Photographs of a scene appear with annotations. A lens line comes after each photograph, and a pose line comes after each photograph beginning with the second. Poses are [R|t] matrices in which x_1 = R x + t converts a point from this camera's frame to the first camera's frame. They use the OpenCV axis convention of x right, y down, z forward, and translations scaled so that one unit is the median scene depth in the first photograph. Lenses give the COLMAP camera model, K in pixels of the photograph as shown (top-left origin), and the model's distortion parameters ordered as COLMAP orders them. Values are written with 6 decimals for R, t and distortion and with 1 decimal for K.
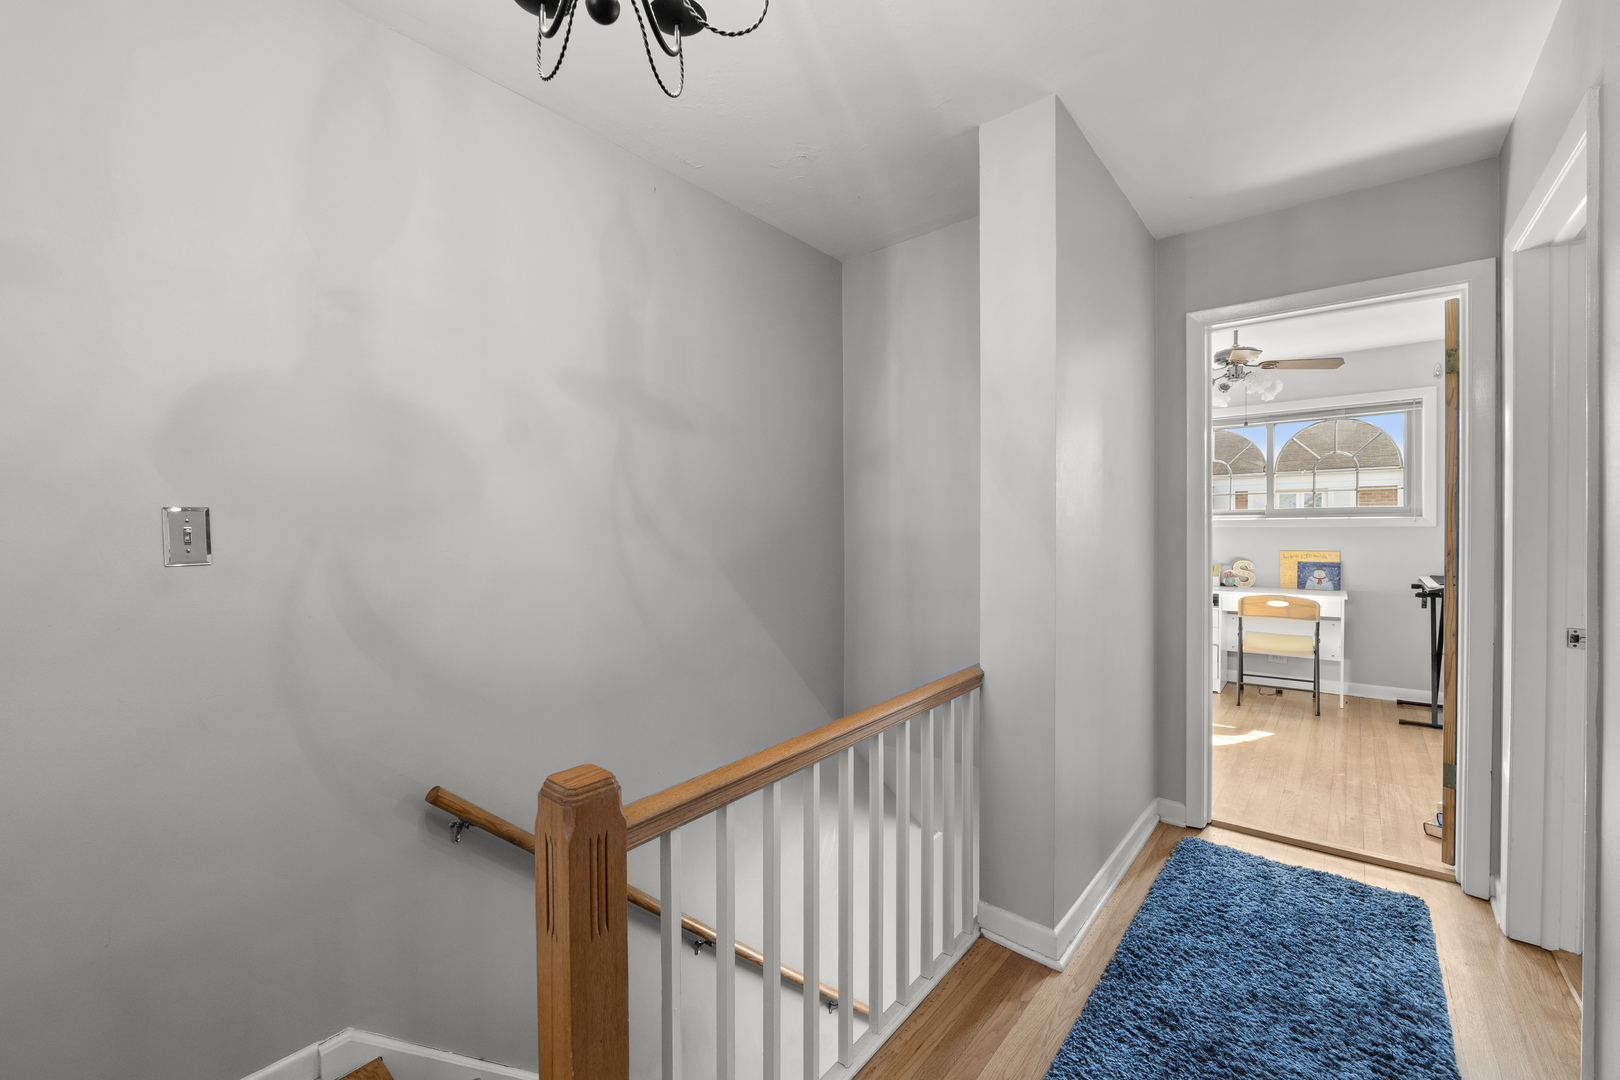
lens RADIAL K [[655.3, 0, 806.5], [0, 655.3, 535.1], [0, 0, 1]] dist [-0.013420, 0.000426]
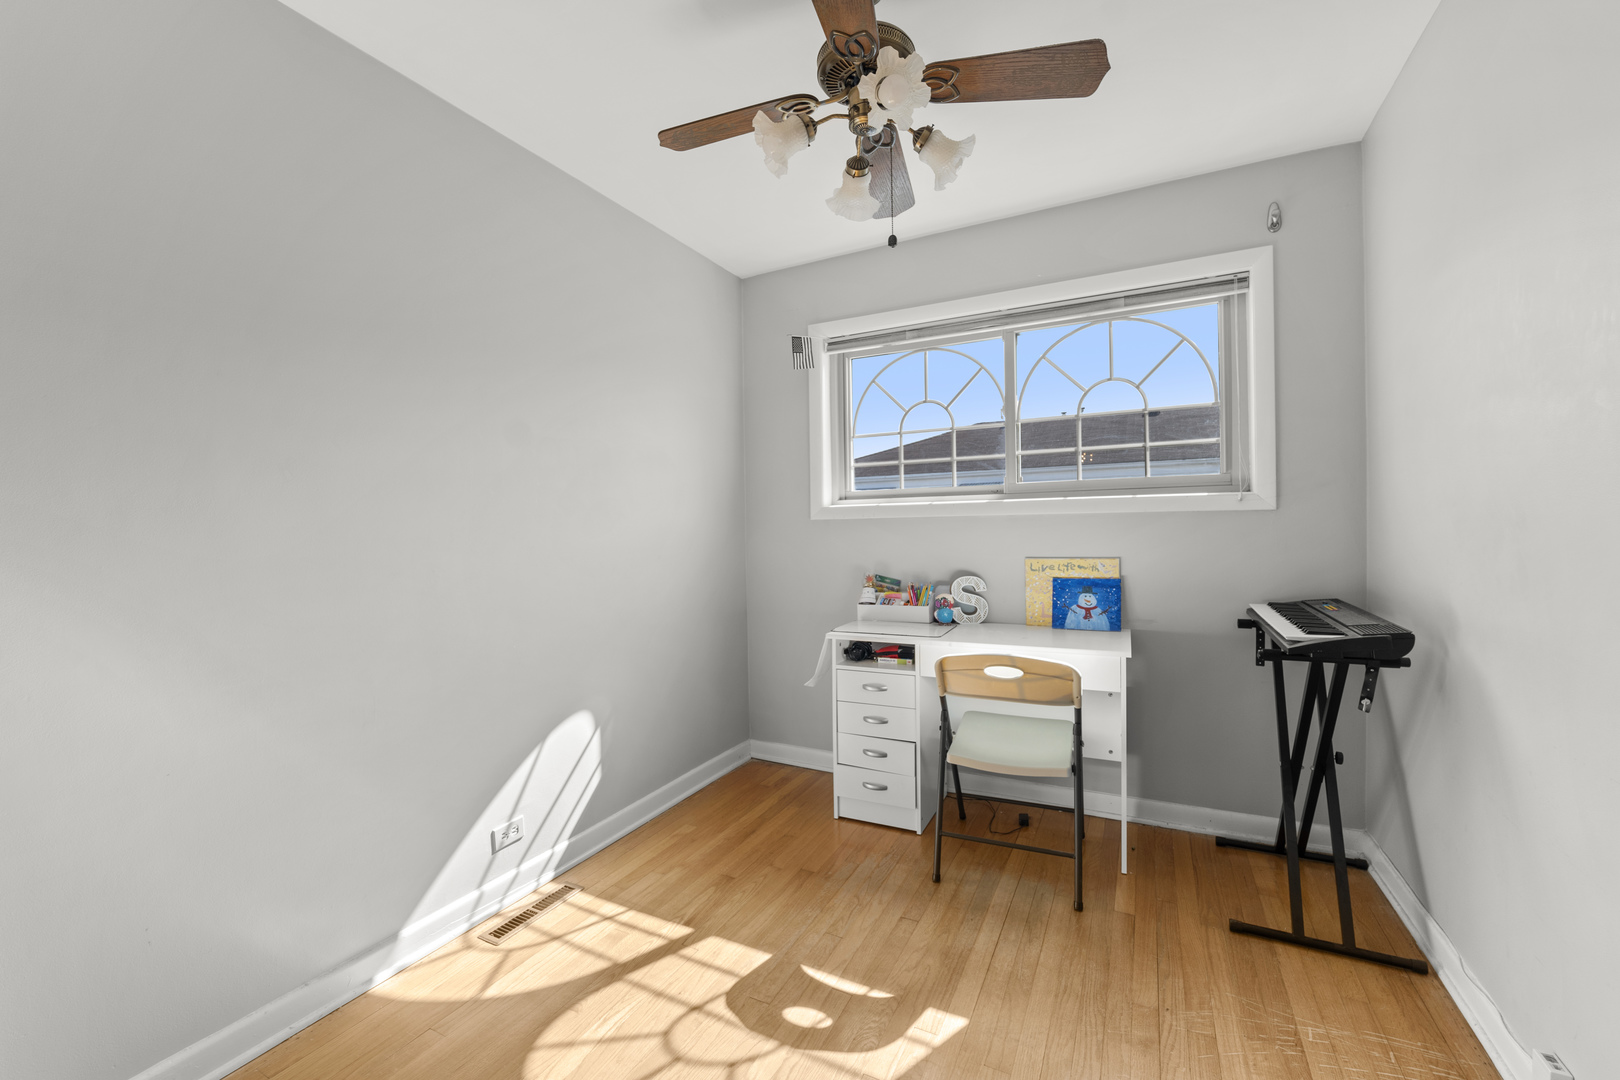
lens RADIAL K [[655.3, 0, 793.7], [0, 655.3, 536.4], [0, 0, 1]] dist [-0.013420, 0.000426]
pose [[0.978779, -0.012658, 0.204528, 0.457681], [0.013401, 0.999908, -0.002244, 0.004389], [-0.204480, 0.004937, 0.978858, 0.537476]]
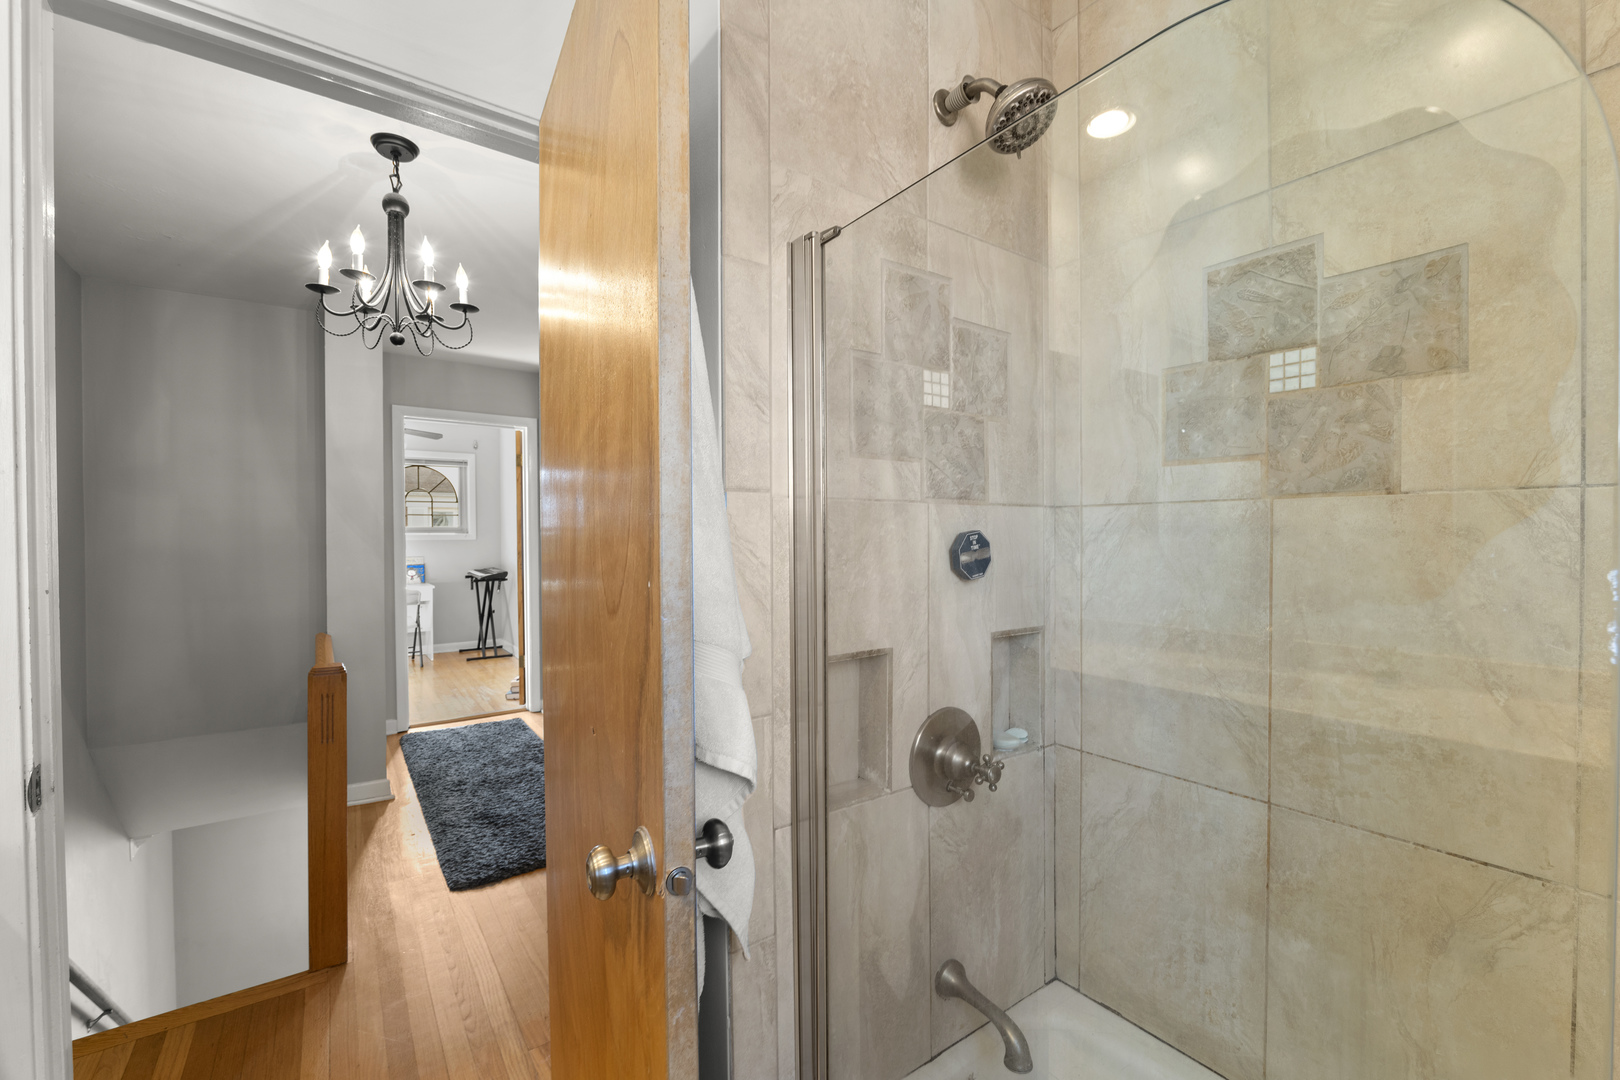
lens RADIAL K [[655.3, 0, 798.3], [0, 655.3, 545.4], [0, 0, 1]] dist [-0.013420, 0.000426]
pose [[0.249957, -0.012833, 0.968172, -0.407976], [0.016630, 0.999822, 0.008959, 0.000325], [-0.968114, 0.013861, 0.250125, -0.194894]]
